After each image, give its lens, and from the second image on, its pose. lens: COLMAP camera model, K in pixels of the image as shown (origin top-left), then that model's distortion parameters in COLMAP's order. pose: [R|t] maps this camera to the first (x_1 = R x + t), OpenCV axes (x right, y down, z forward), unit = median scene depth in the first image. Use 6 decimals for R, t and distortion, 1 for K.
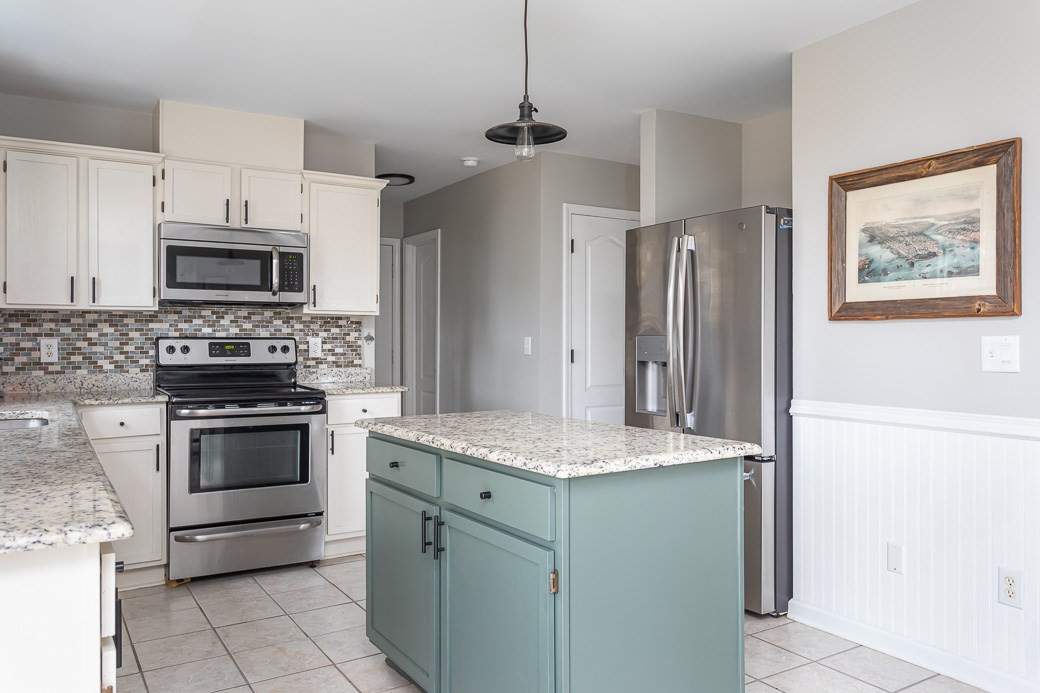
lens RADIAL K [[767.7, 0, 522.8], [0, 767.7, 347.0], [0, 0, 1]] dist [-0.001128, -0.001040]
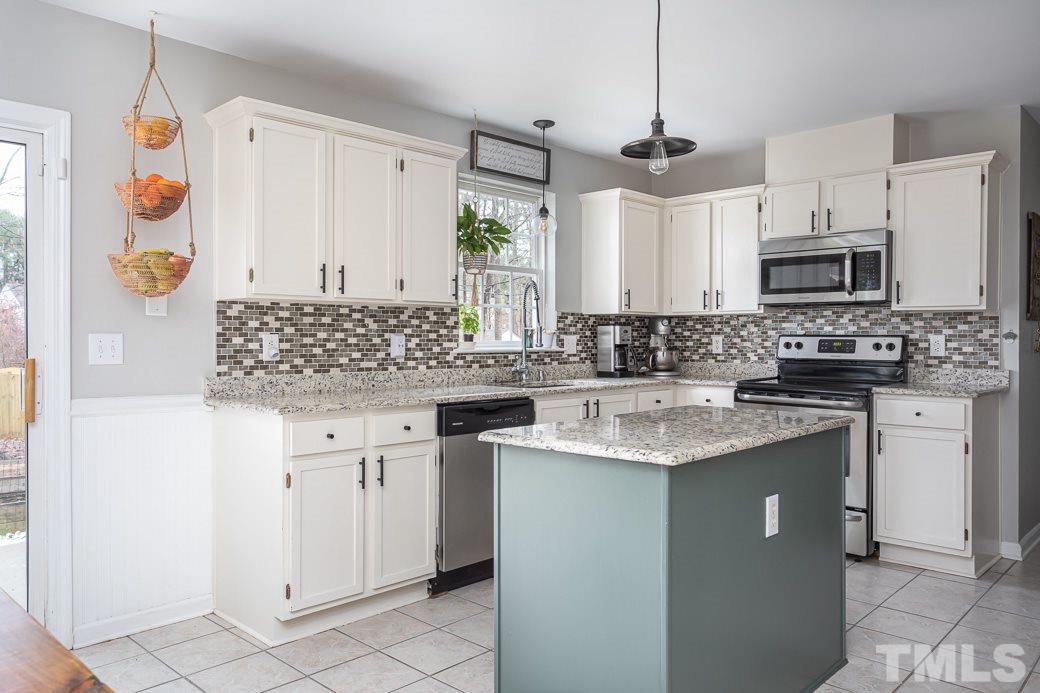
lens RADIAL K [[767.7, 0, 523.5], [0, 767.7, 341.4], [0, 0, 1]] dist [-0.001128, -0.001040]
pose [[0.243935, 0.007639, -0.969762, 0.571720], [-0.010804, 0.999928, 0.005159, -0.004412], [0.969731, 0.009219, 0.244000, 0.308903]]
